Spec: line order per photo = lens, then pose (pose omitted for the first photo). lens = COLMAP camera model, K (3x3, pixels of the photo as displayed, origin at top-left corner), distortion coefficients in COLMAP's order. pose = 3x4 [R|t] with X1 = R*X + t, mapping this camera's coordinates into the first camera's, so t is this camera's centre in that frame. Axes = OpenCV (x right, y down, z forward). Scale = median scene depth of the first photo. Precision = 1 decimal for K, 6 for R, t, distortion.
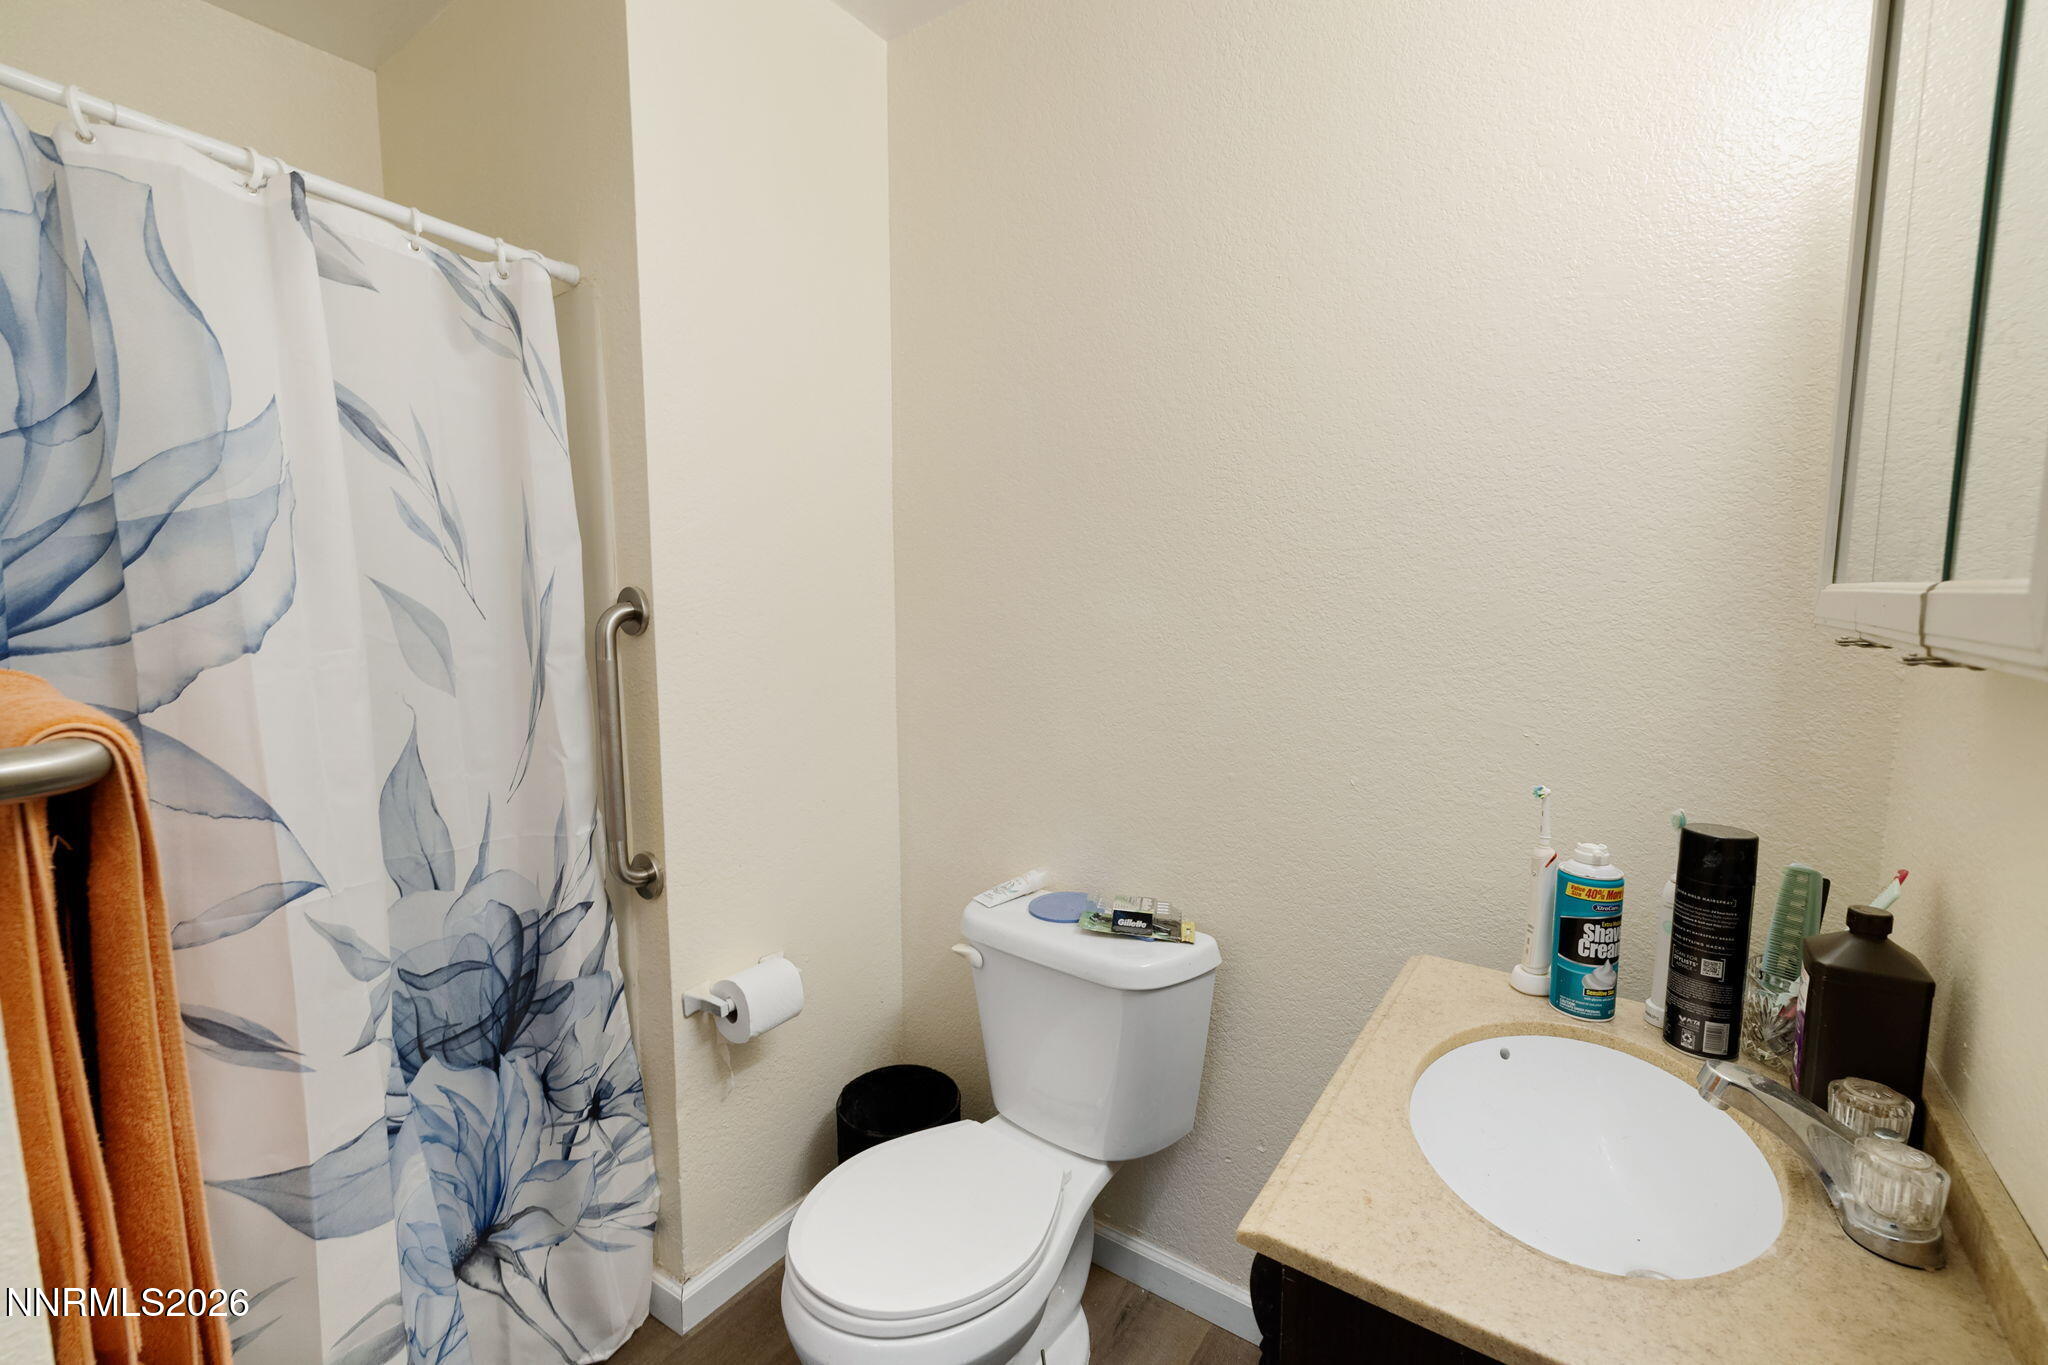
lens RADIAL K [[853.0, 0, 1032.7], [0, 853.0, 703.9], [0, 0, 1]] dist [0.001399, 0.000184]
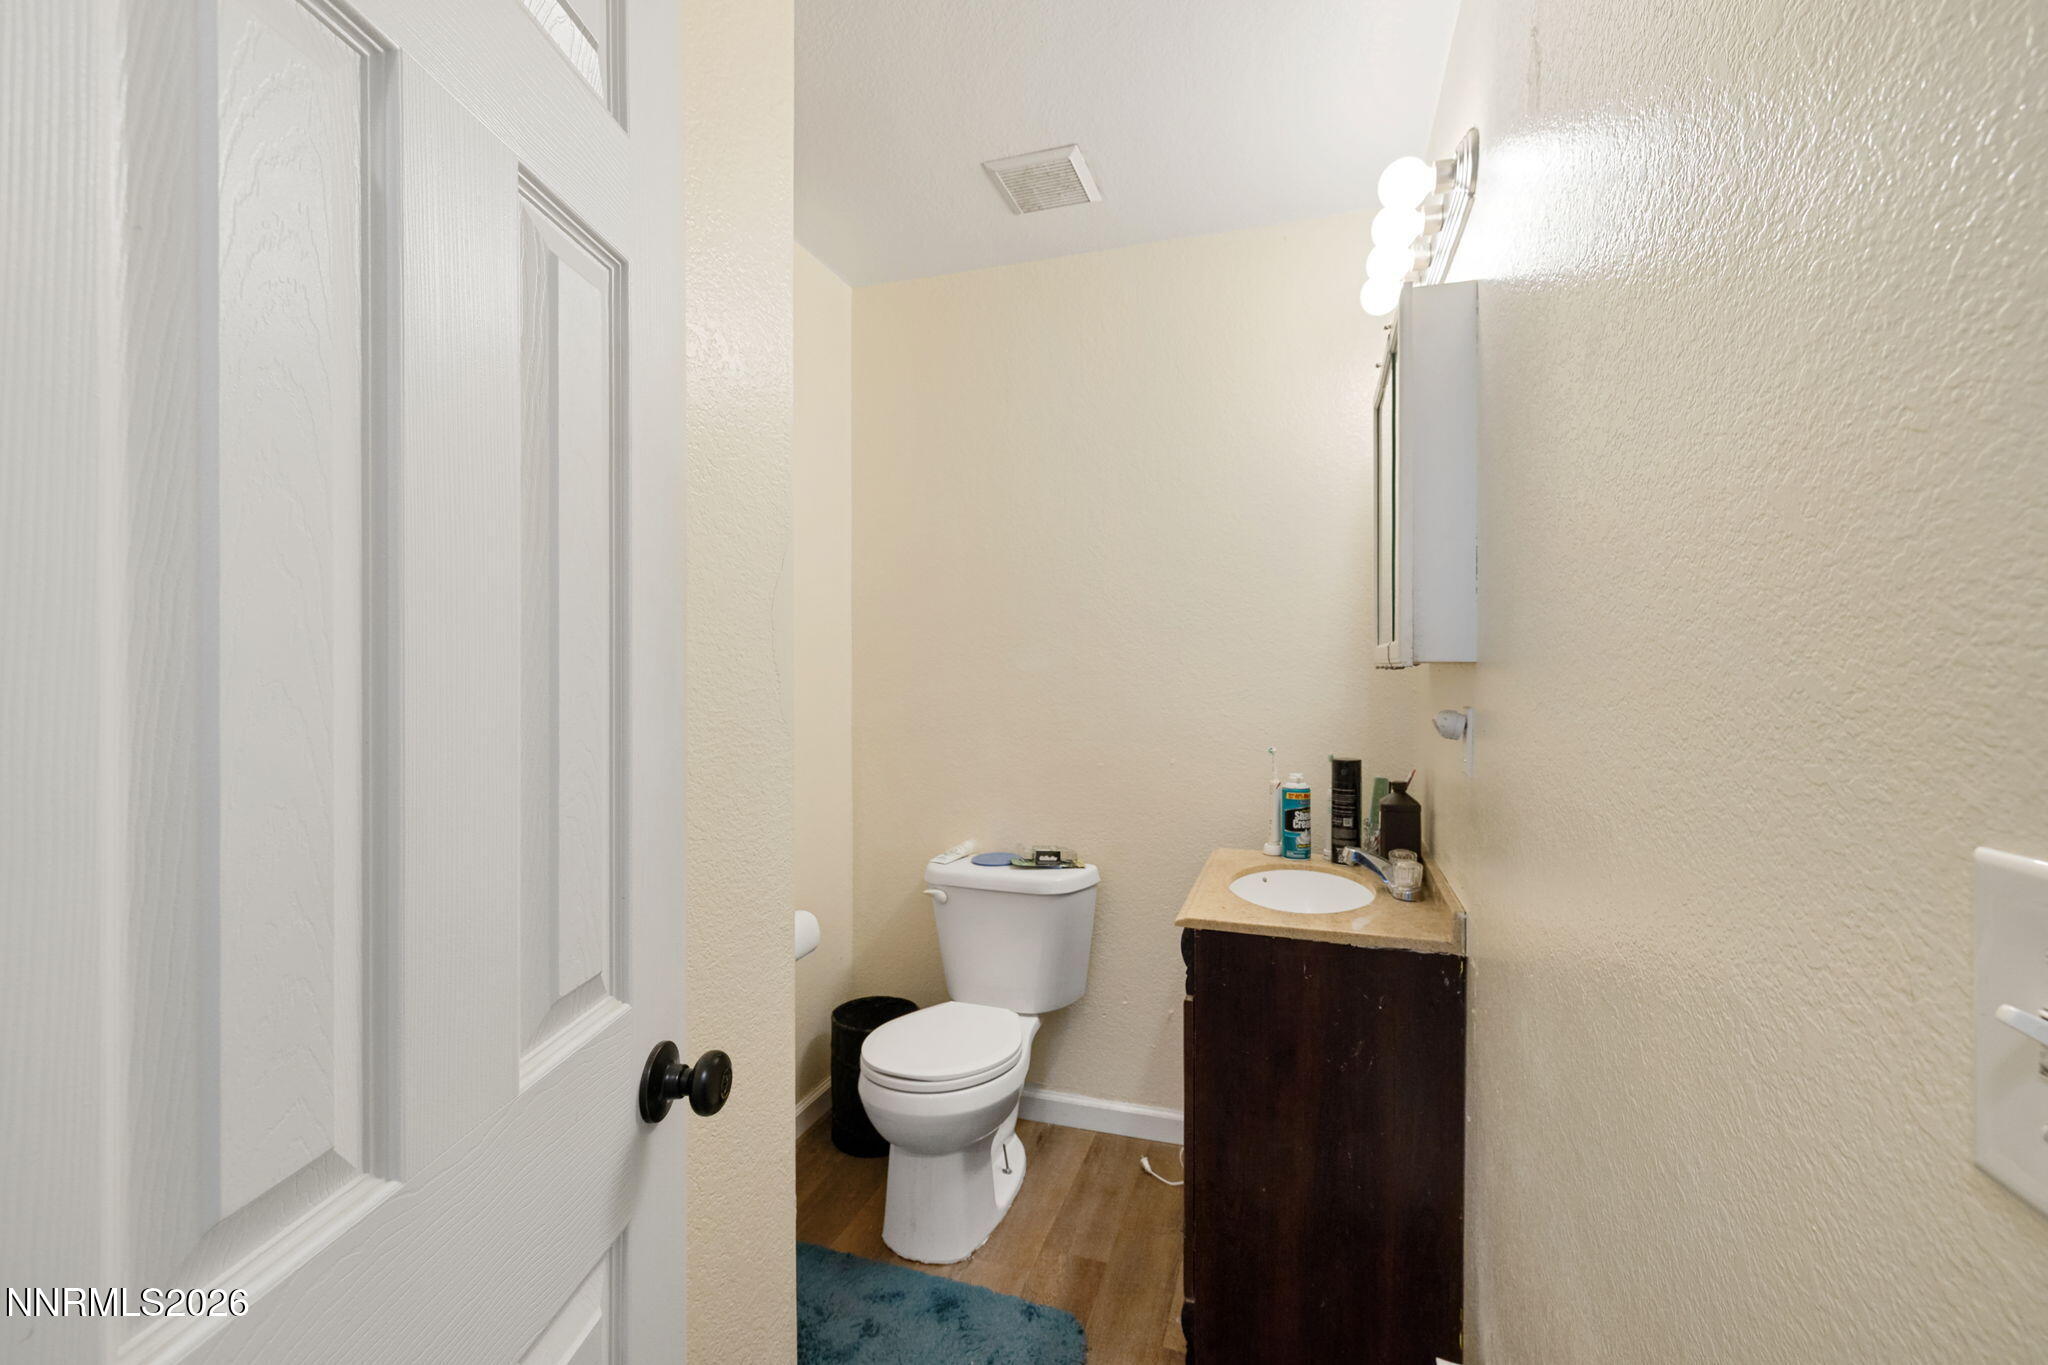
lens RADIAL K [[853.0, 0, 1032.7], [0, 853.0, 703.9], [0, 0, 1]] dist [0.001399, 0.000184]
pose [[0.954597, -0.008589, 0.297776, -0.551471], [0.035848, 0.995632, -0.086204, 0.152781], [-0.295735, 0.092965, 0.950736, -0.768481]]
